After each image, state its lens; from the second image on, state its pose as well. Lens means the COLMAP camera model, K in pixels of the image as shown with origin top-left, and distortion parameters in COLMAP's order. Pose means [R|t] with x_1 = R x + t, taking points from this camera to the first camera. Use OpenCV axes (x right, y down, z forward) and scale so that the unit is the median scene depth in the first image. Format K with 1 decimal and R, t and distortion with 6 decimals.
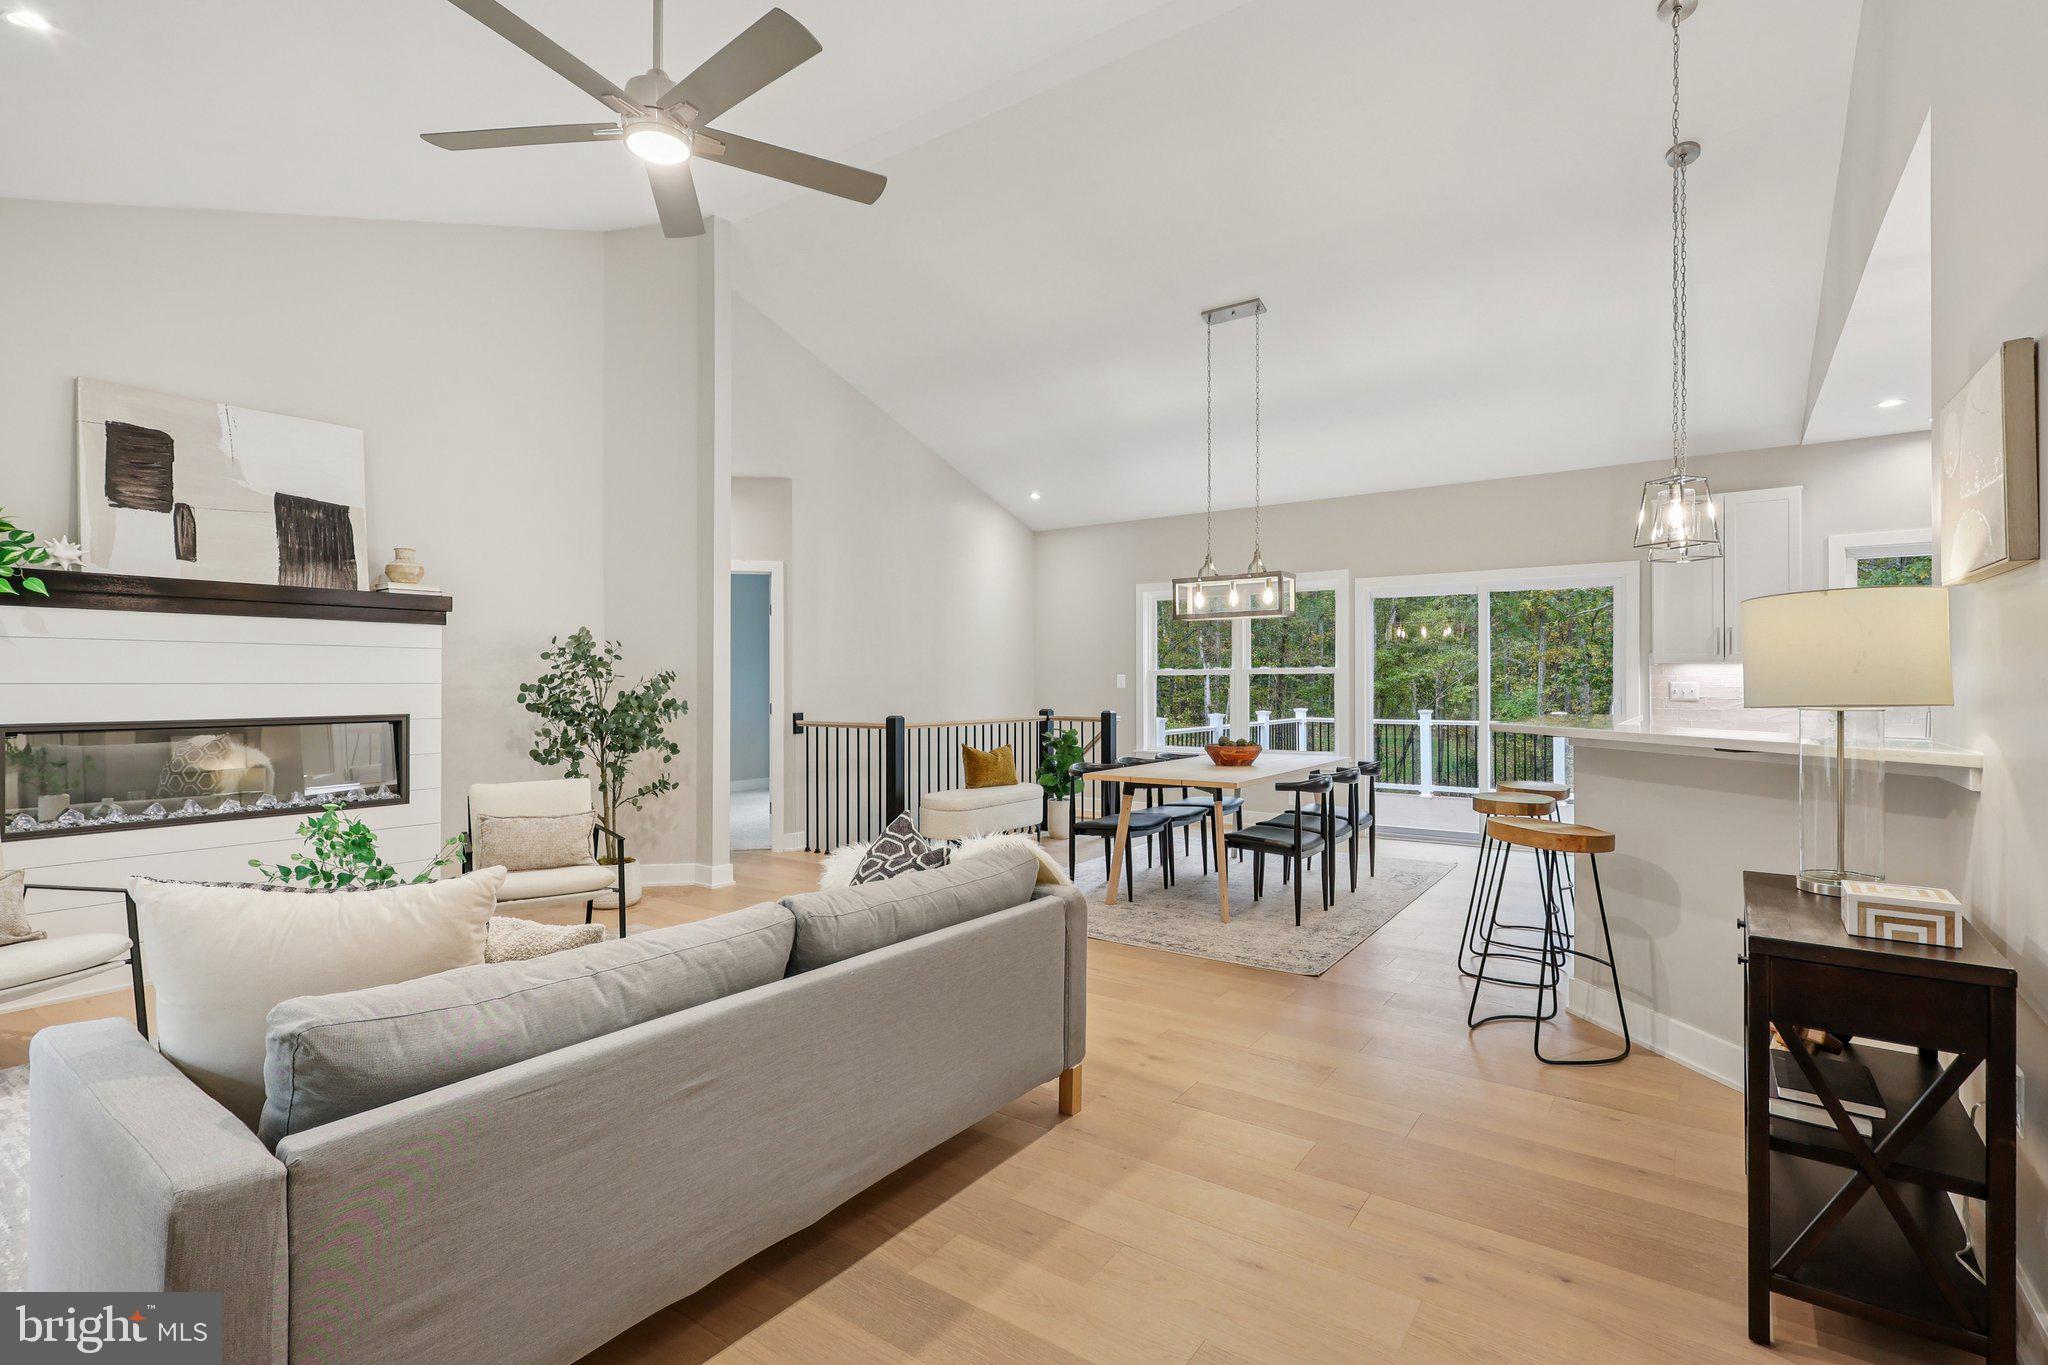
lens RADIAL K [[959.2, 0, 1023.6], [0, 959.2, 697.7], [0, 0, 1]] dist [0.003349, 0.000923]
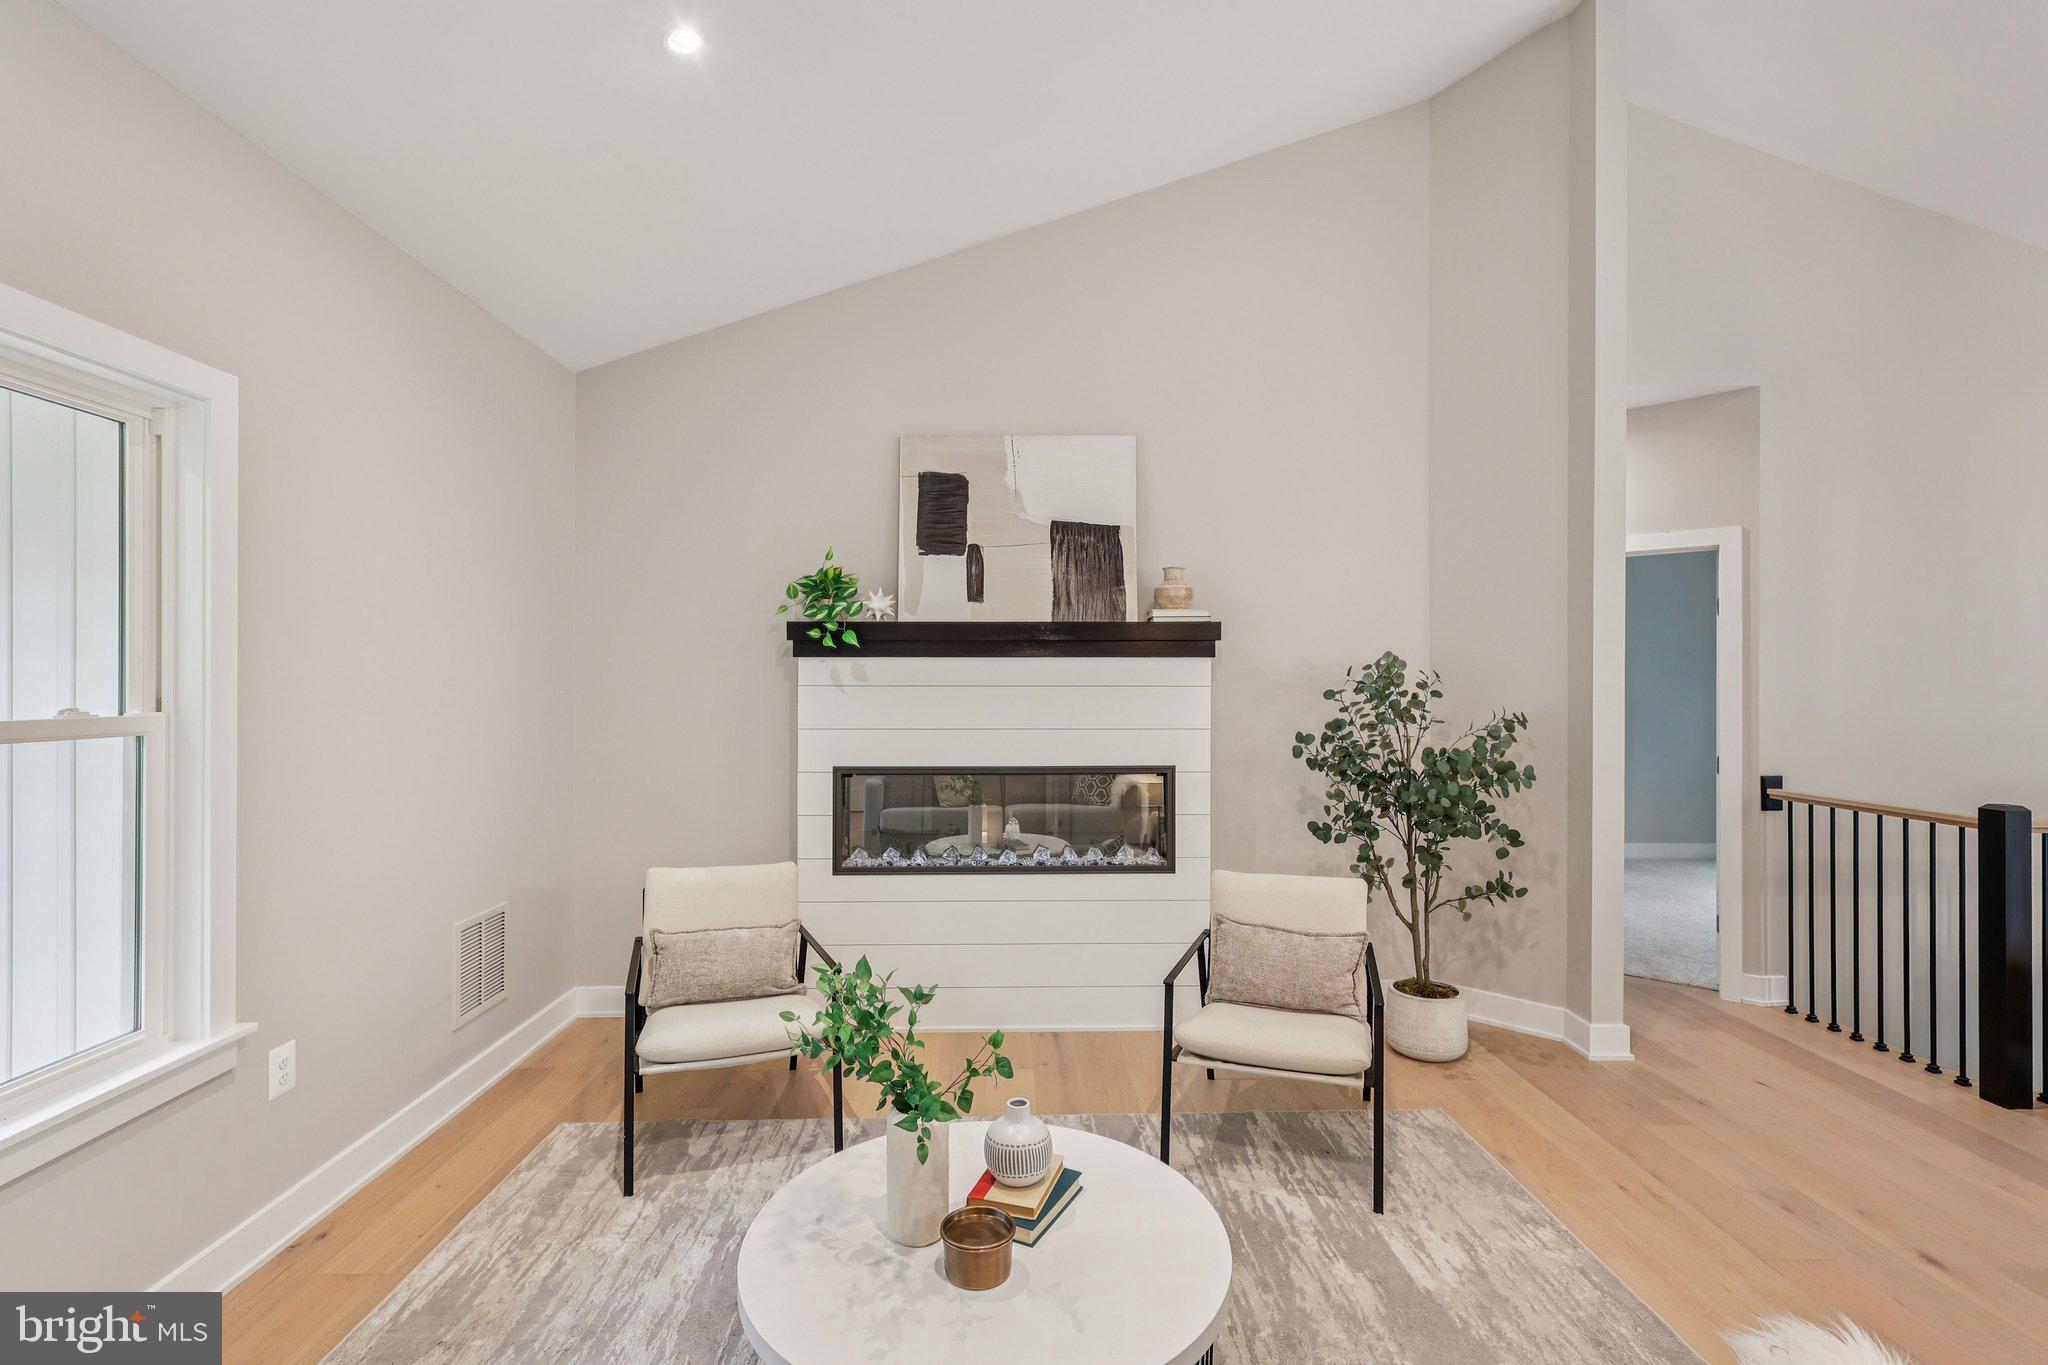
lens RADIAL K [[959.2, 0, 1023.1], [0, 959.2, 680.0], [0, 0, 1]] dist [0.003349, 0.000923]
pose [[0.602577, 0.000193, -0.798061, -0.048357], [-0.013241, 0.999865, -0.009755, -0.040810], [0.797951, 0.016445, 0.602498, 0.338628]]
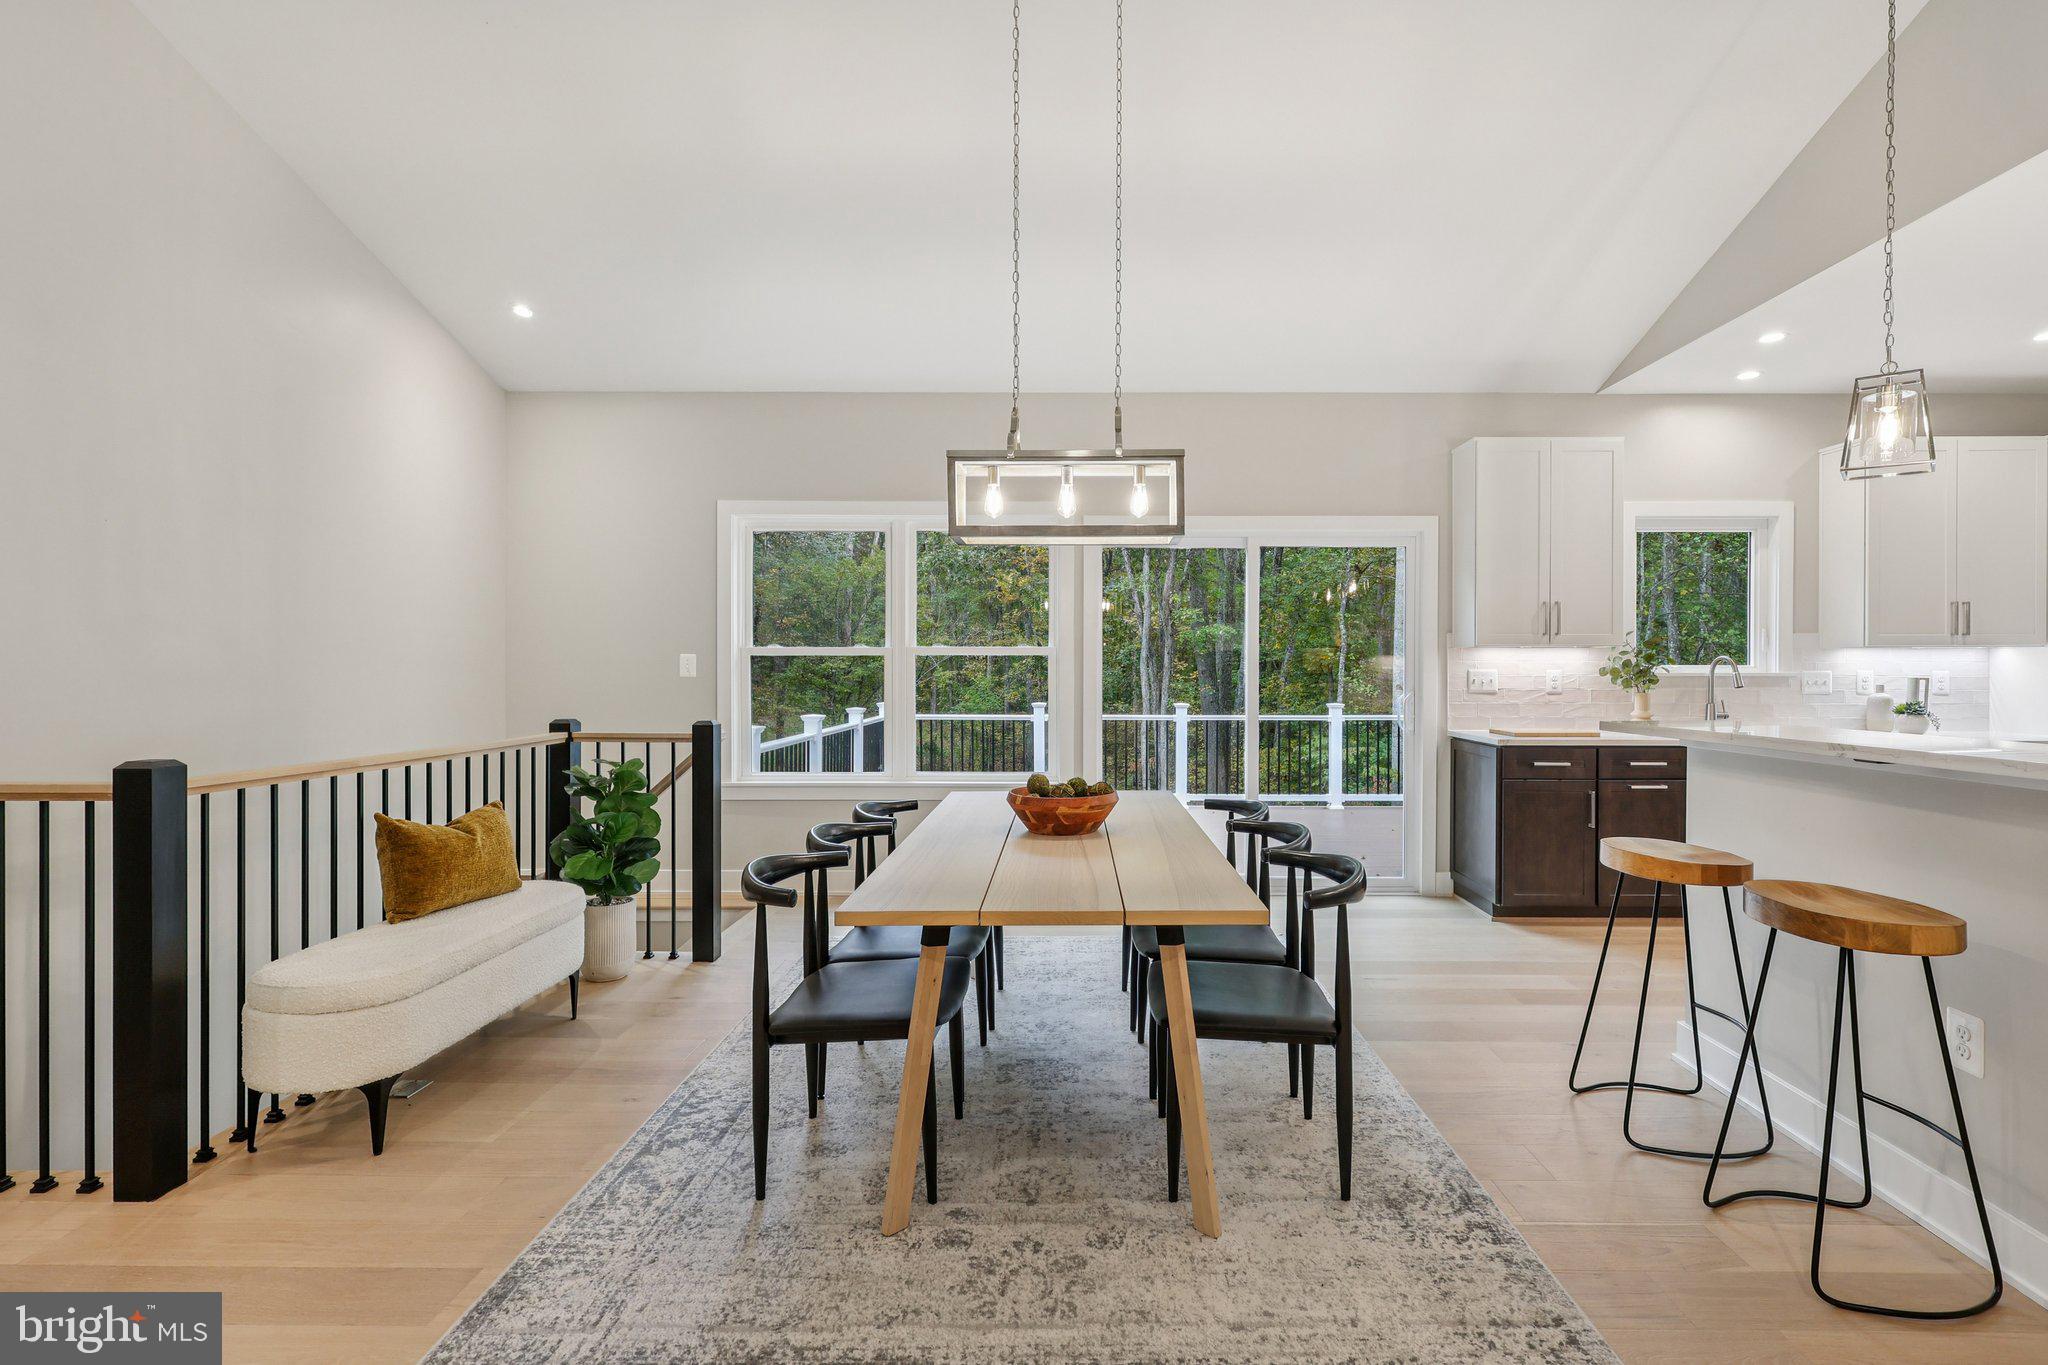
lens RADIAL K [[959.2, 0, 1070.2], [0, 959.2, 681.3], [0, 0, 1]] dist [0.003349, 0.000923]
pose [[0.813519, -0.004783, 0.581519, -0.076631], [0.006594, 0.999978, -0.000999, -0.008745], [-0.581501, 0.004647, 0.813532, 0.612808]]
